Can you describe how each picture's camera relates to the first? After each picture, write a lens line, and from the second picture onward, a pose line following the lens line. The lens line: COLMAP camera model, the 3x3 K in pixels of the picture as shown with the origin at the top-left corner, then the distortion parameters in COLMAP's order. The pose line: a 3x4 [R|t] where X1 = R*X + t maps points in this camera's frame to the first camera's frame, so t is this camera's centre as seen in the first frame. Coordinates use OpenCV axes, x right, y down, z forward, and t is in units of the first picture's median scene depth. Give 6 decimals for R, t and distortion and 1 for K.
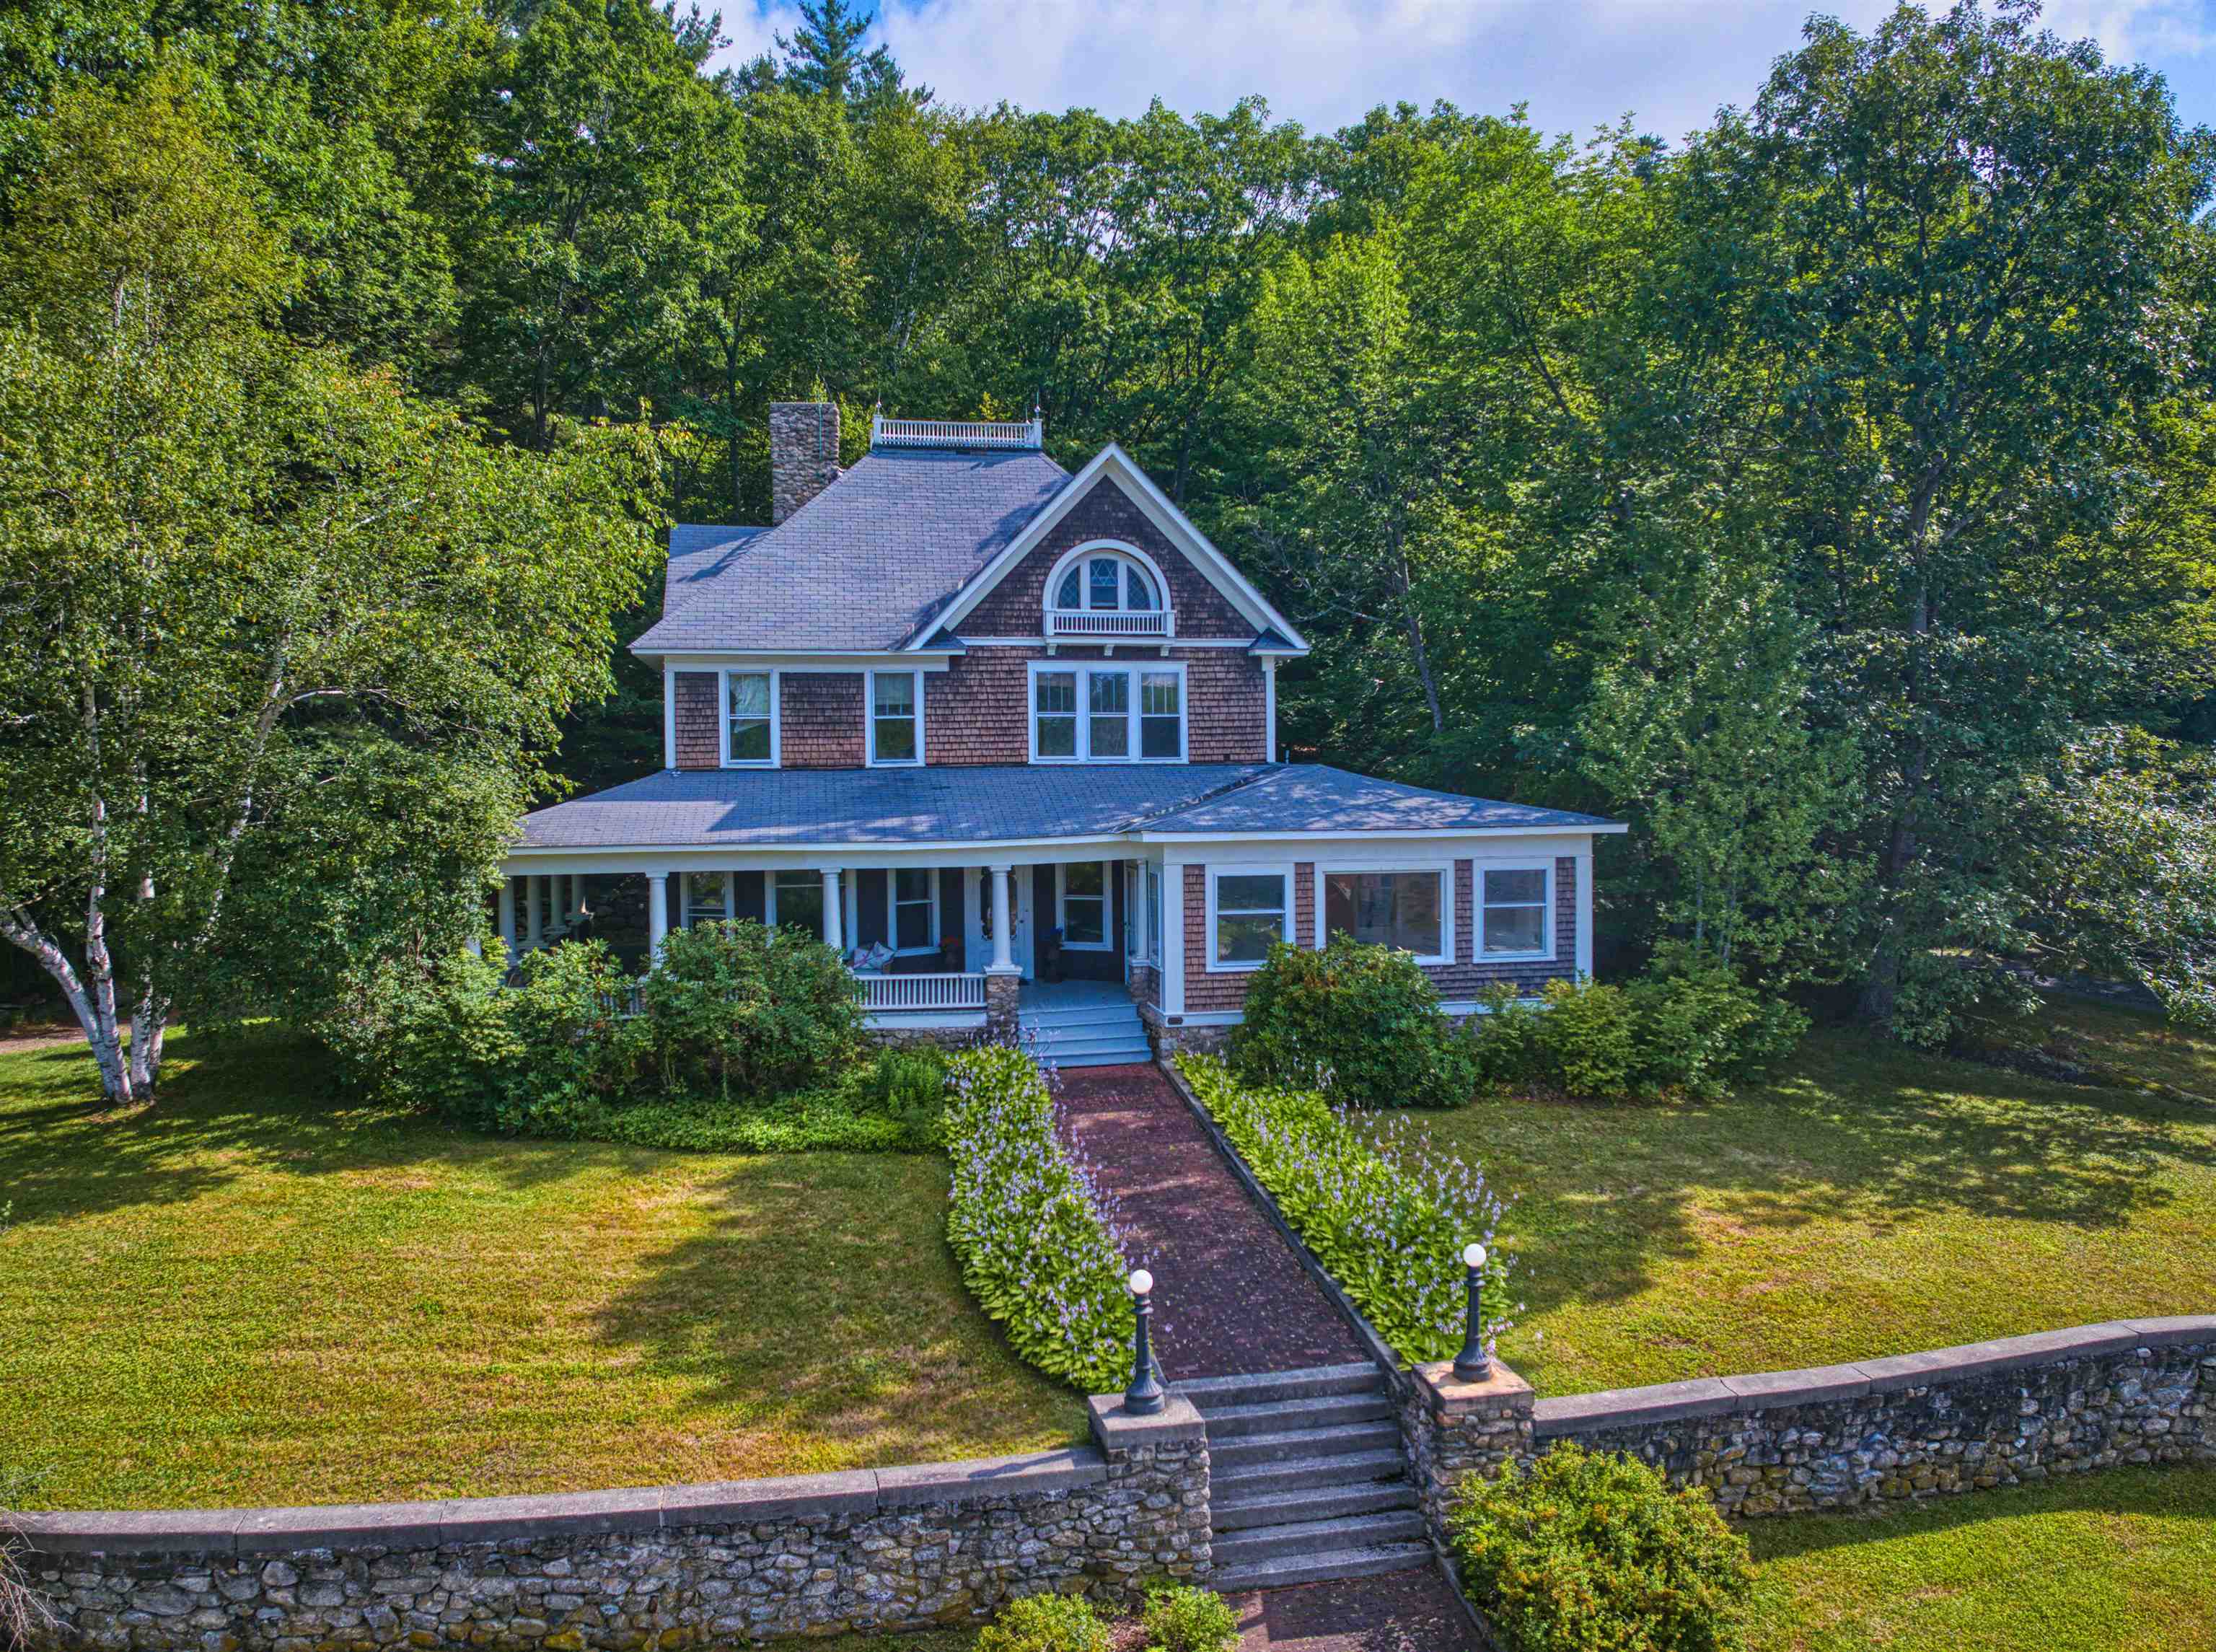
lens RADIAL K [[1639.2, 0, 1110.2], [0, 1639.2, 824.7], [0, 0, 1]] dist [-0.095056, -0.006273]
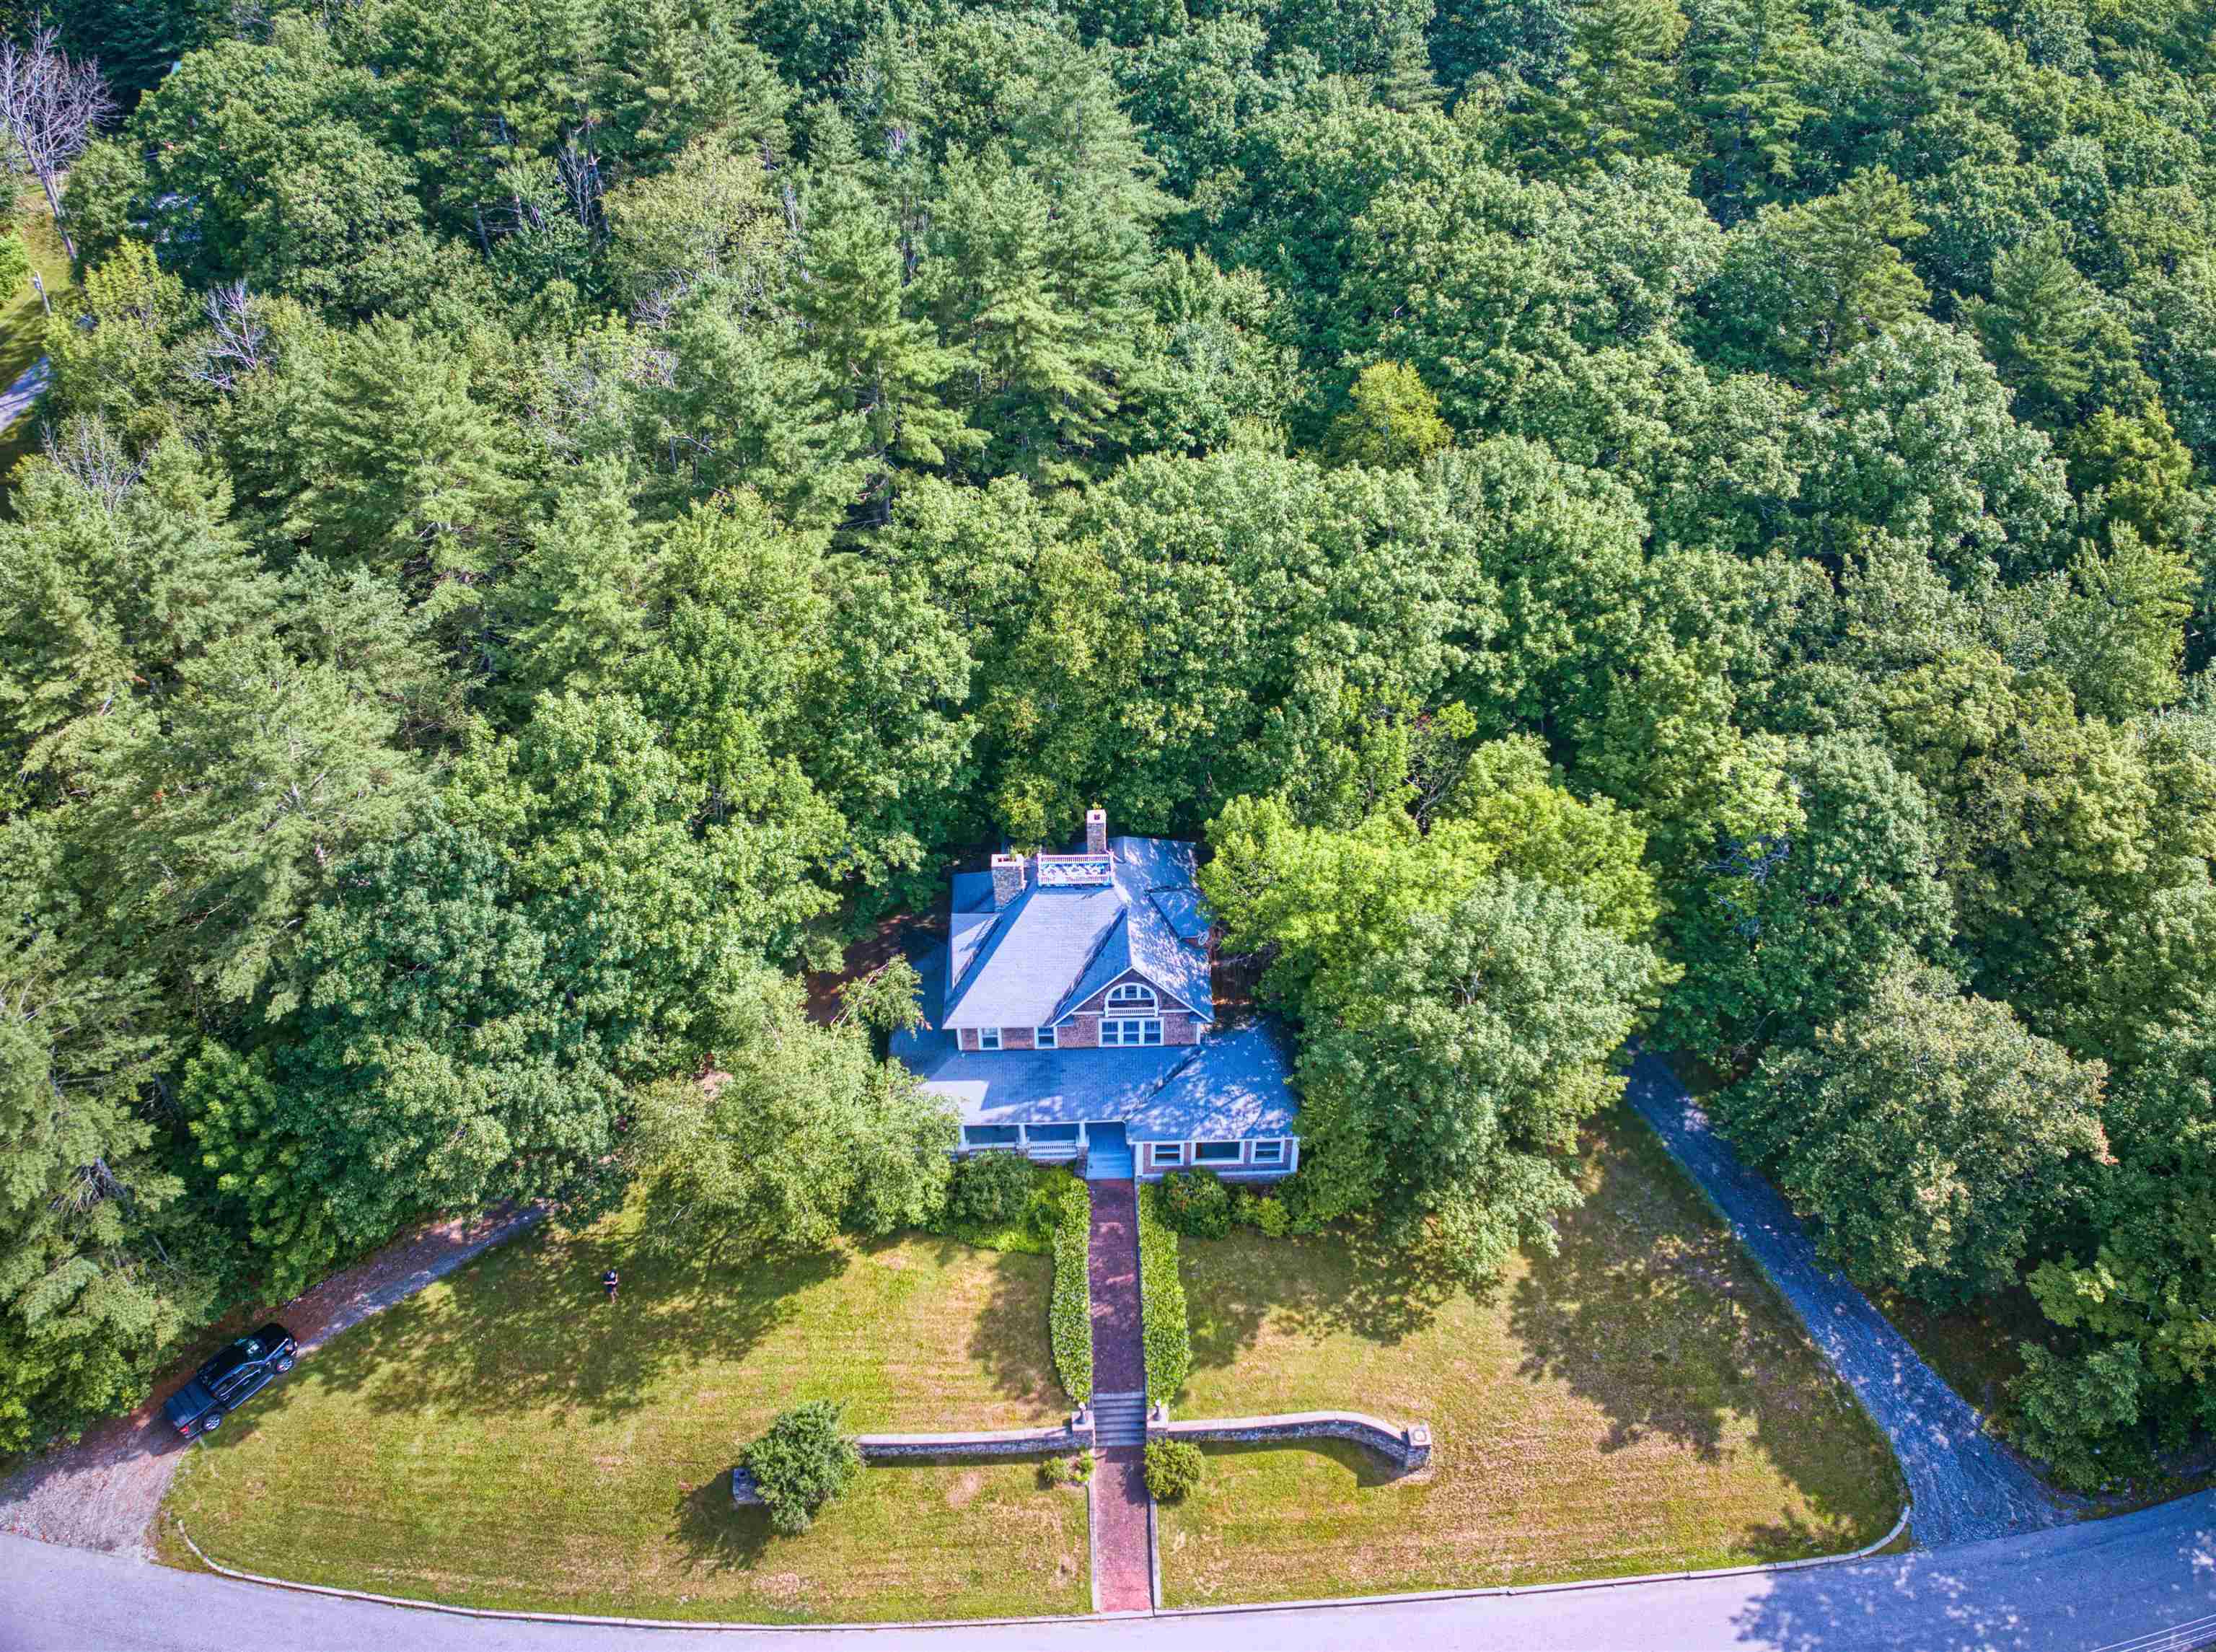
lens RADIAL K [[1639.2, 0, 1092.0], [0, 1639.2, 825.8], [0, 0, 1]] dist [-0.095056, -0.006273]
pose [[0.986485, 0.099009, -0.130558, 0.258342], [0.005316, 0.777036, 0.629434, -2.071630], [0.163767, -0.621621, 0.766007, -0.795089]]
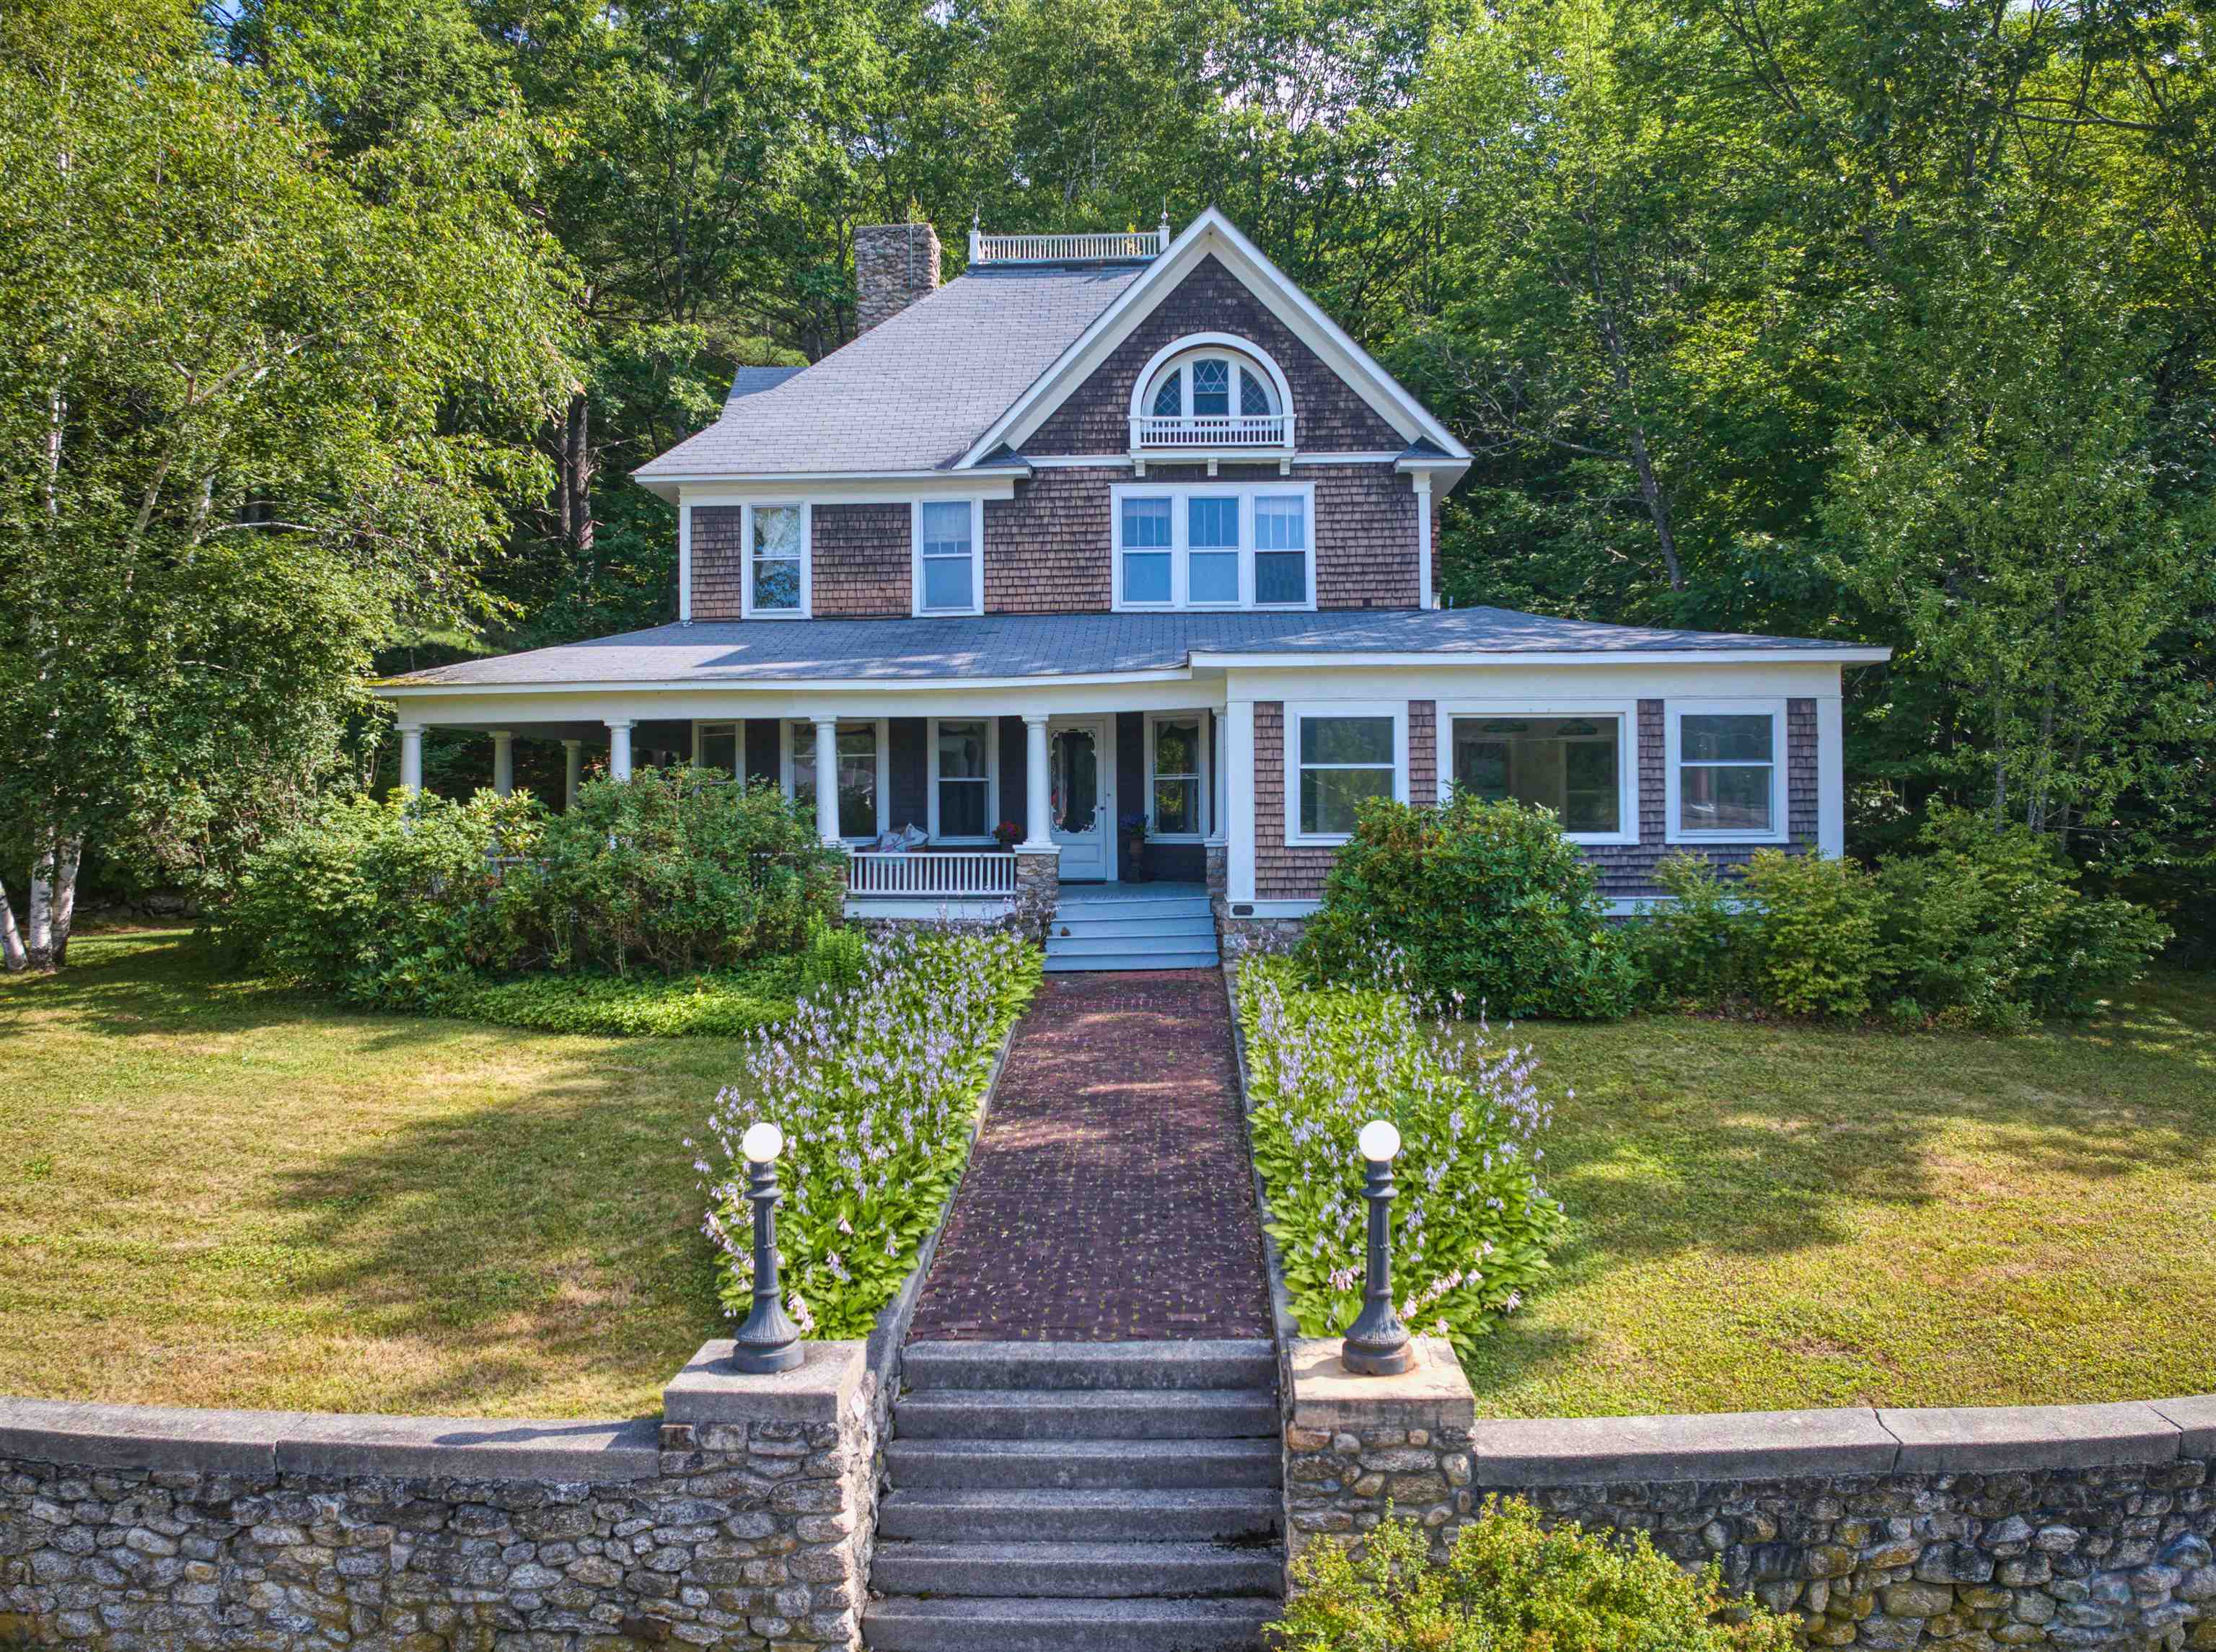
lens RADIAL K [[1639.2, 0, 1109.3], [0, 1639.2, 814.6], [0, 0, 1]] dist [-0.095056, -0.006273]
pose [[0.973931, 0.002369, -0.226834, 0.143541], [-0.009725, 0.999462, -0.031318, 0.095770], [0.226638, 0.032708, 0.973430, 0.243189]]
